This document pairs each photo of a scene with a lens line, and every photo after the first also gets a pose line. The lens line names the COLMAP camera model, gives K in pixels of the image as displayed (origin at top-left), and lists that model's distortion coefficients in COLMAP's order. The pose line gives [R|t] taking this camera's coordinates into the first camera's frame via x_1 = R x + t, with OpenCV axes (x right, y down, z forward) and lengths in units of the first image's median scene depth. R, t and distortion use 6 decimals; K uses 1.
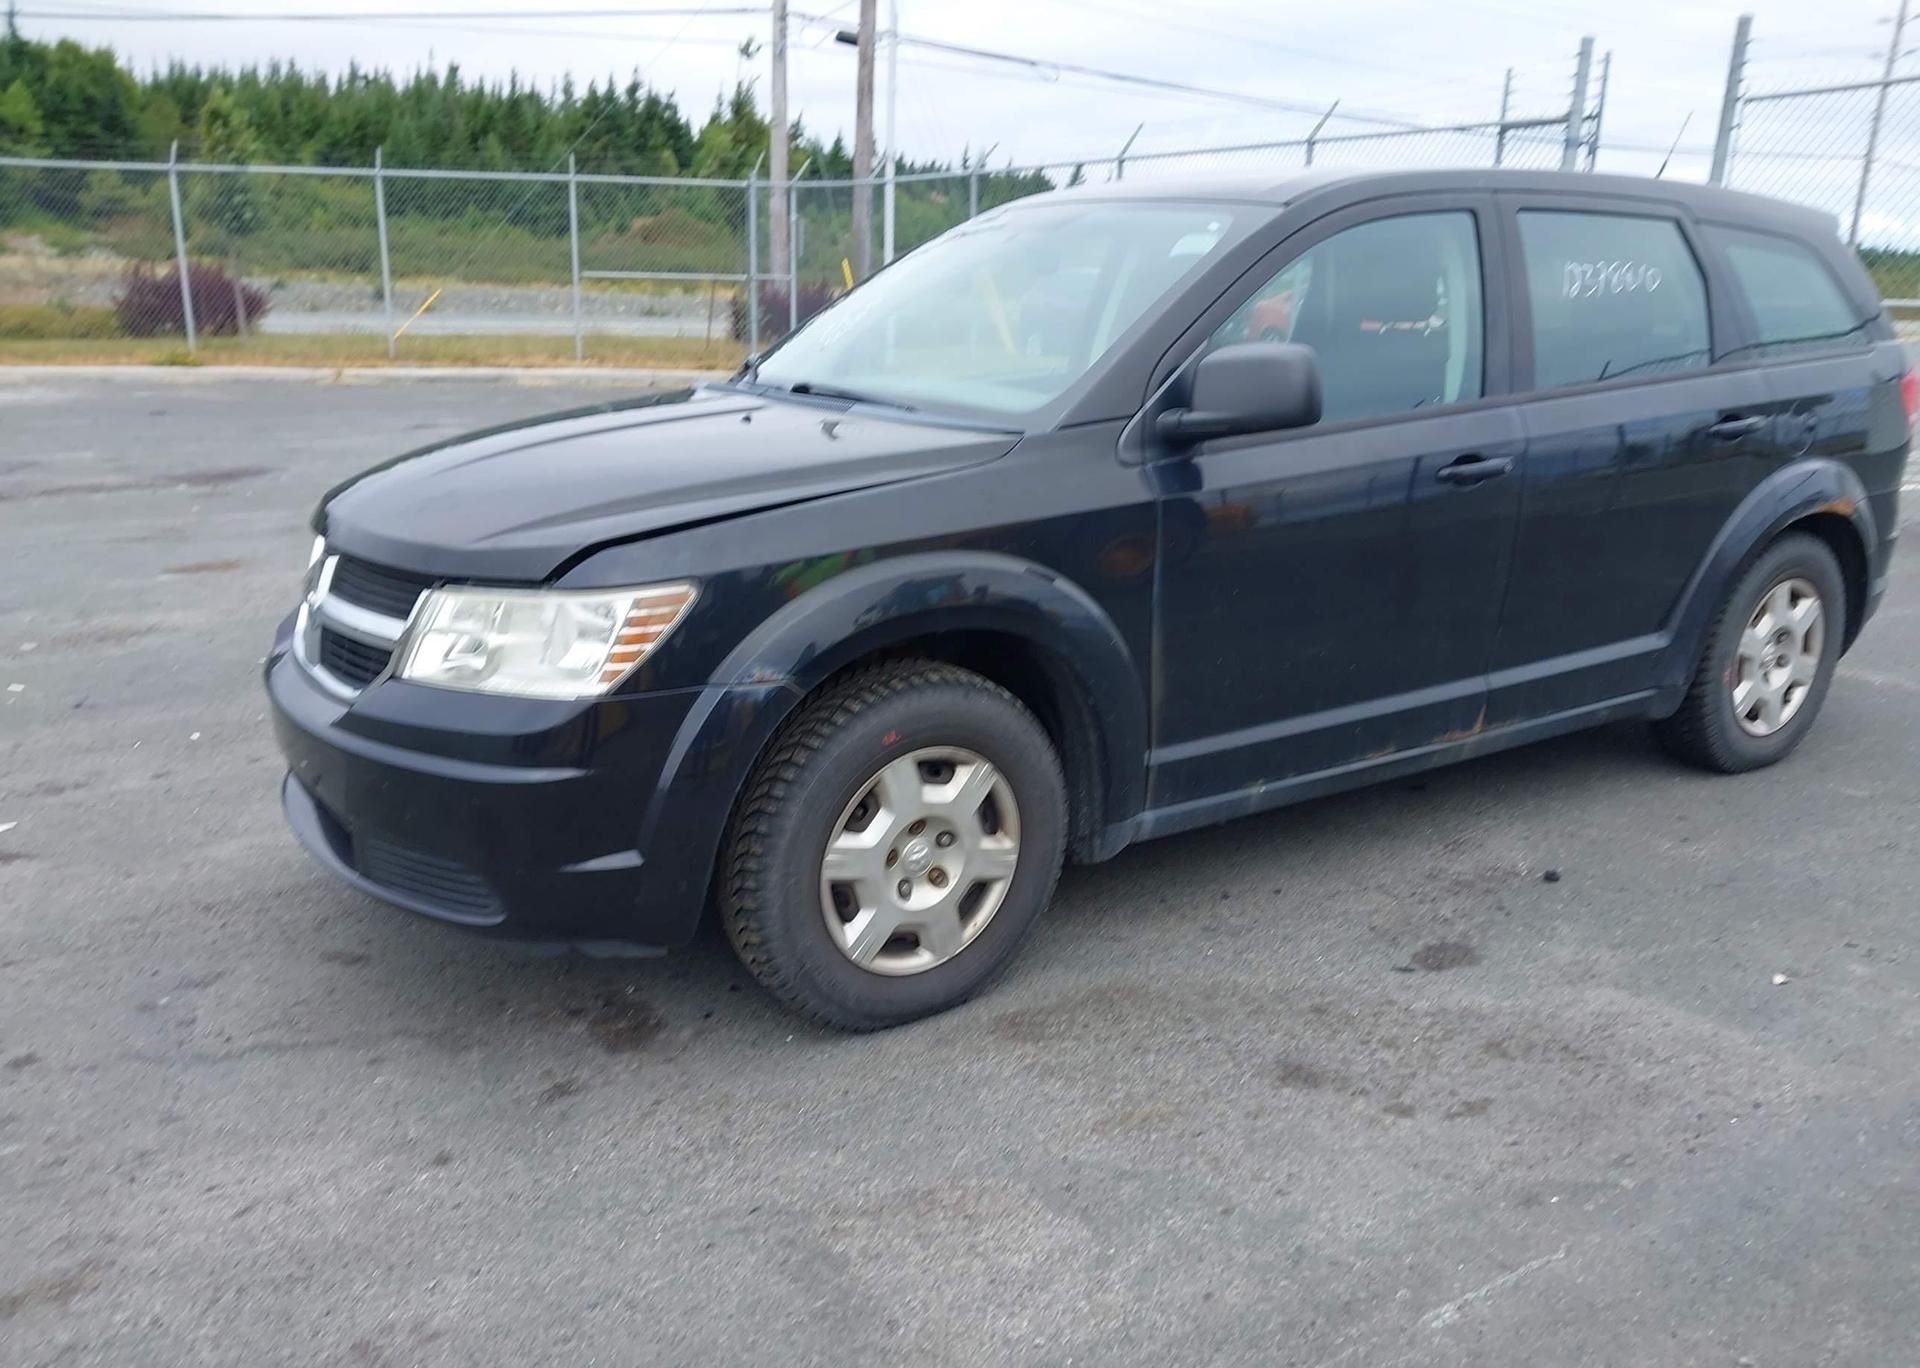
lens RADIAL K [[1535.3, 0, 957.8], [0, 1535.3, 724.5], [0, 0, 1]] dist [0.015623, 0.004132]
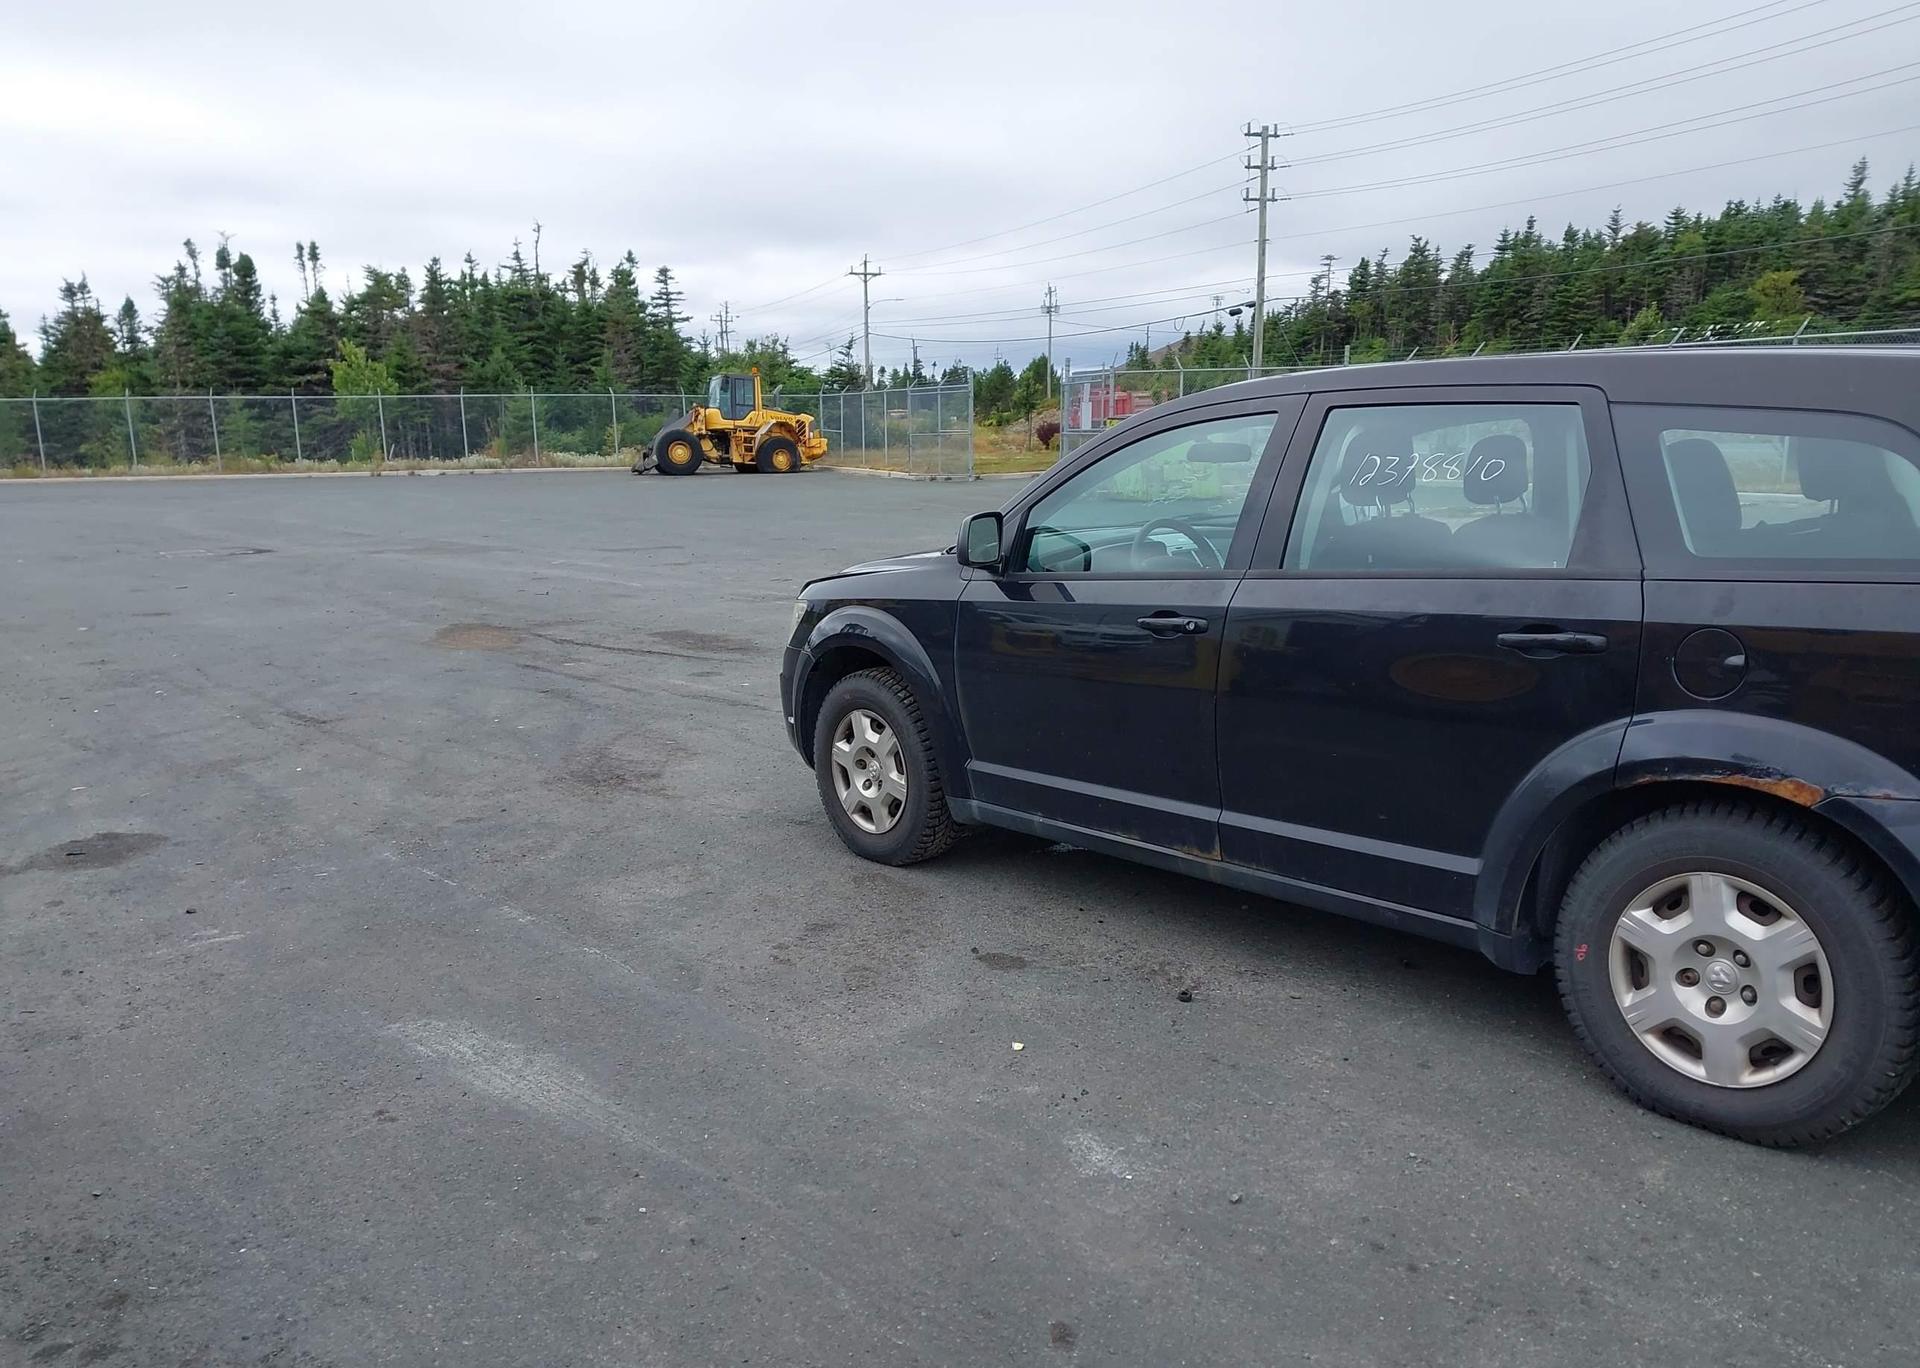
lens RADIAL K [[1499.6, 0, 987.5], [0, 1499.6, 697.3], [0, 0, 1]] dist [0.047735, -0.065213]
pose [[0.139144, 0.161725, -0.976977, 1.303162], [-0.255409, 0.959056, 0.122383, -0.190795], [0.956768, 0.232500, 0.174753, 0.591971]]
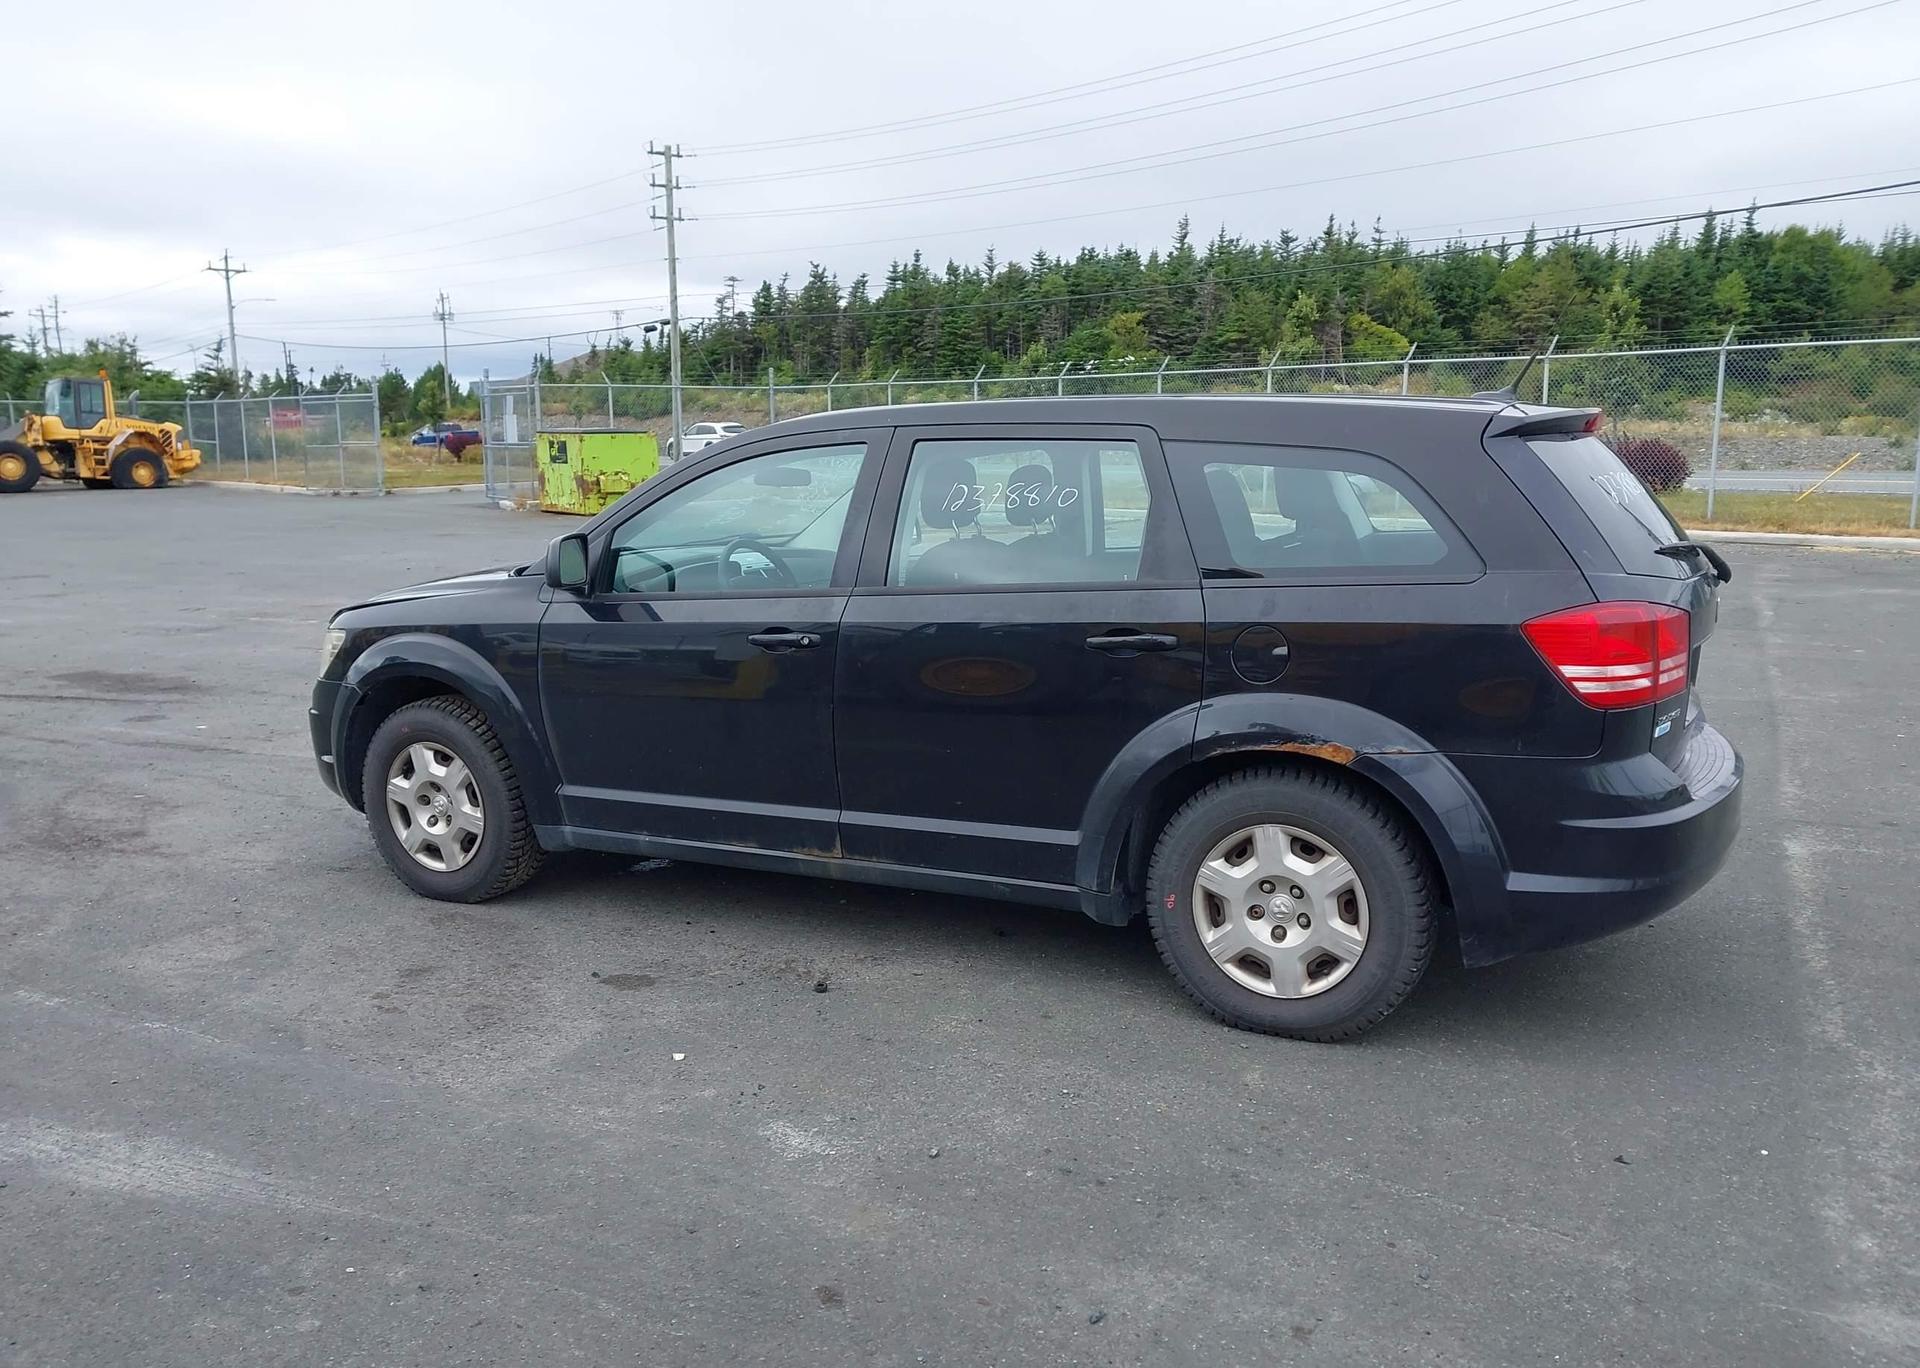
lens RADIAL K [[1493.1, 0, 980.0], [0, 1493.1, 682.2], [0, 0, 1]] dist [0.072316, -0.089026]
pose [[0.496055, 0.125868, -0.859119, 1.320408], [-0.226423, 0.973956, 0.011956, -0.160686], [0.838249, 0.188594, 0.511635, 0.447187]]
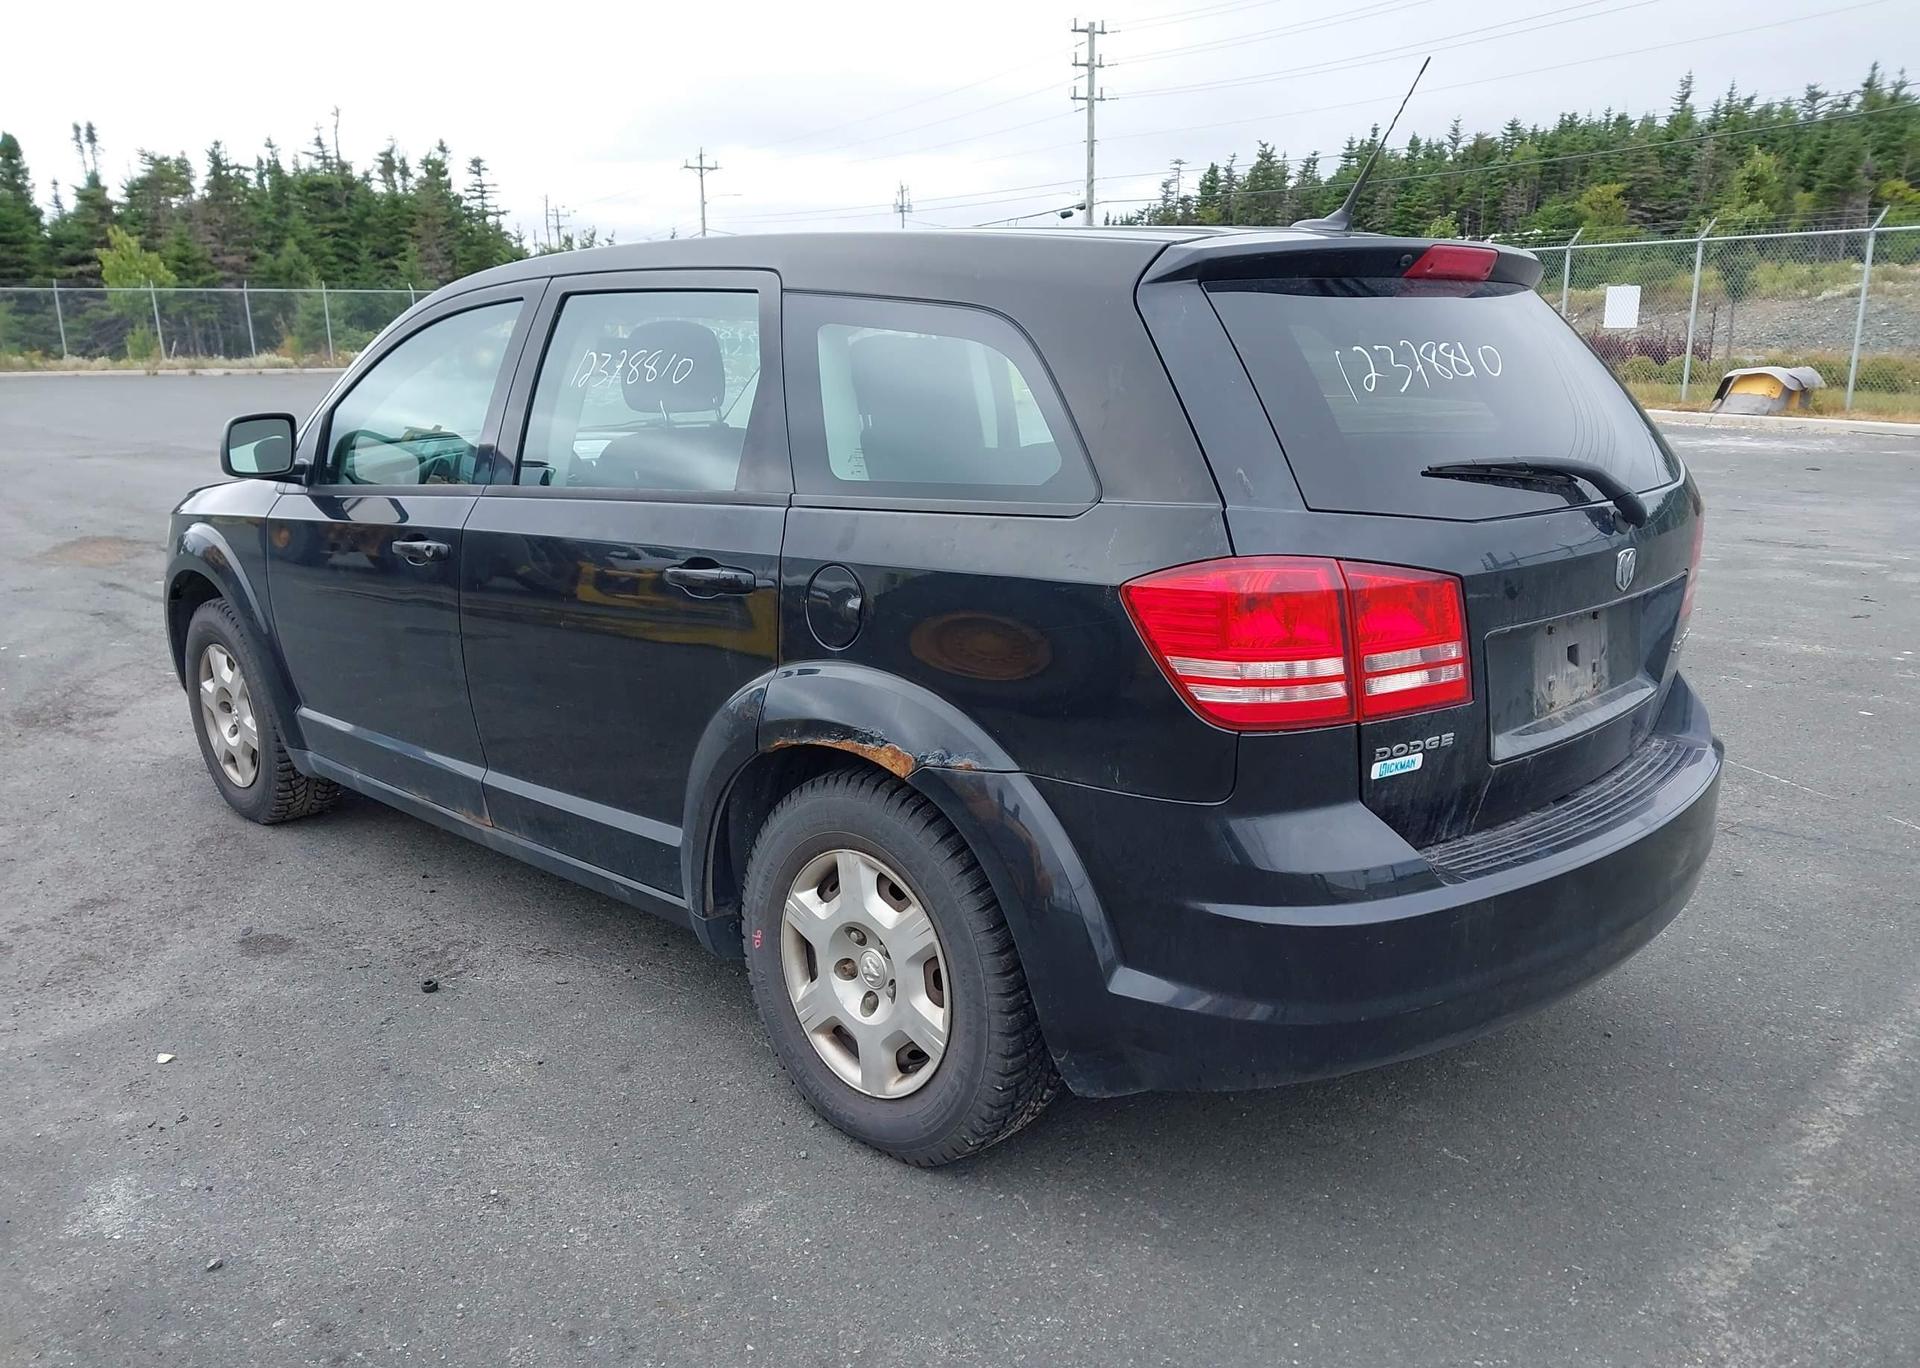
lens RADIAL K [[1493.1, 0, 980.0], [0, 1493.1, 682.2], [0, 0, 1]] dist [0.072316, -0.089026]
pose [[0.216202, 0.209392, -0.953631, 1.233522], [-0.261021, 0.953576, 0.150203, -0.290694], [0.940811, 0.216444, 0.260821, 0.978445]]
